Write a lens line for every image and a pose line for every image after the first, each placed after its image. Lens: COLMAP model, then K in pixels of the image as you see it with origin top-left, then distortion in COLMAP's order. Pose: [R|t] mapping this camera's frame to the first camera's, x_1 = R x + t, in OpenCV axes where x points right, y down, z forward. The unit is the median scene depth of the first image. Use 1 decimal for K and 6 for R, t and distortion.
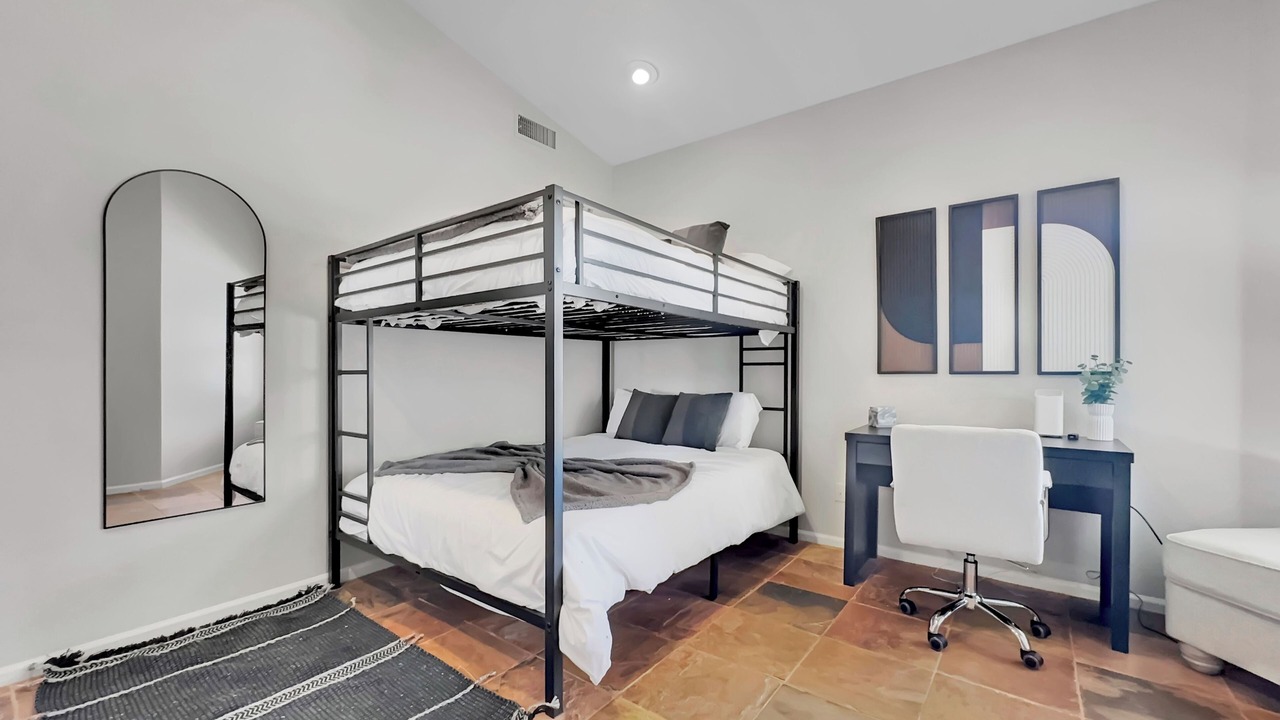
lens RADIAL K [[517.2, 0, 636.0], [0, 517.2, 371.8], [0, 0, 1]] dist [-0.005782, 0.000766]
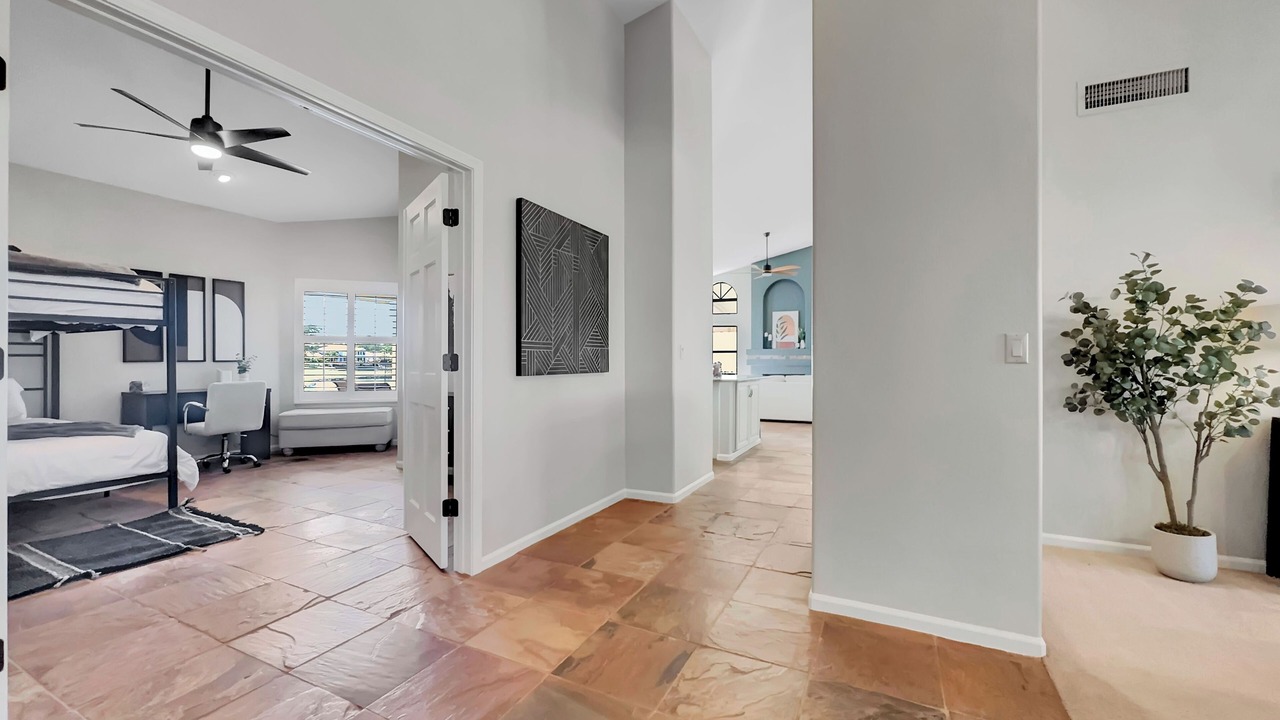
lens RADIAL K [[517.2, 0, 640.6], [0, 517.2, 359.8], [0, 0, 1]] dist [-0.005782, 0.000766]
pose [[-0.196458, -0.002598, 0.980509, -1.699895], [0.002948, 0.999990, 0.003240, -0.004497], [-0.980508, 0.003527, -0.196449, -0.348540]]
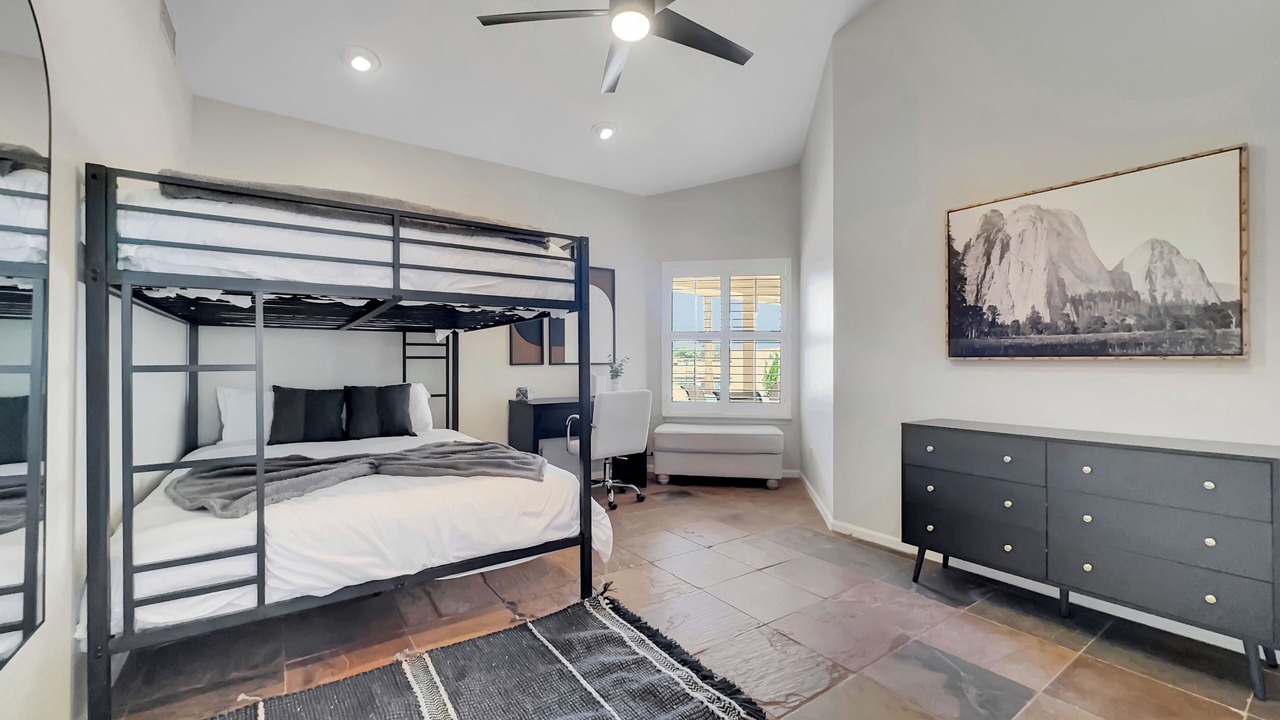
lens RADIAL K [[517.2, 0, 636.9], [0, 517.2, 364.2], [0, 0, 1]] dist [-0.005782, 0.000766]
pose [[0.306004, -0.005879, 0.952012, -0.922842], [0.004562, 0.999979, 0.004709, -0.004549], [-0.952019, 0.002902, 0.306024, 0.253176]]
